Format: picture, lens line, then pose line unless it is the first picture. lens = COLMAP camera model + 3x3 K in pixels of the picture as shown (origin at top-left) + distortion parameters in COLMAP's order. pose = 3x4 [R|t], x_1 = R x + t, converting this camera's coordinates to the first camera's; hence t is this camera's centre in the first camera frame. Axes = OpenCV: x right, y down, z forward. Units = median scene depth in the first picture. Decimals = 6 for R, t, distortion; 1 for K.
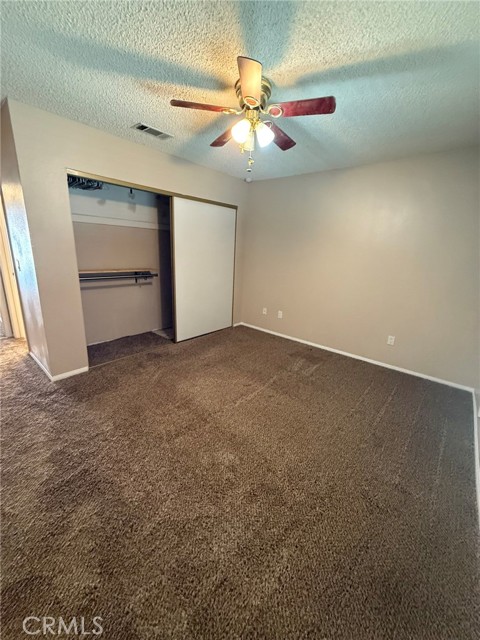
lens RADIAL K [[258.4, 0, 242.7], [0, 258.4, 321.1], [0, 0, 1]] dist [-0.003817, -0.000294]
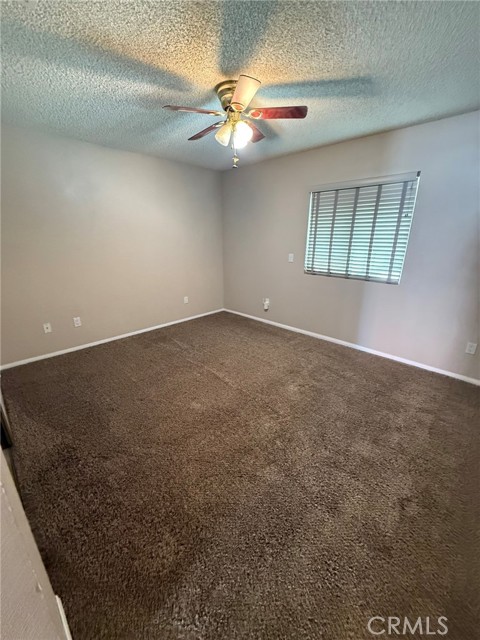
lens RADIAL K [[258.4, 0, 241.0], [0, 258.4, 319.7], [0, 0, 1]] dist [-0.003817, -0.000294]
pose [[0.044817, -0.351392, 0.935155, -0.759778], [0.269389, 0.905670, 0.327402, -0.209736], [-0.961988, 0.237247, 0.135251, 0.596329]]
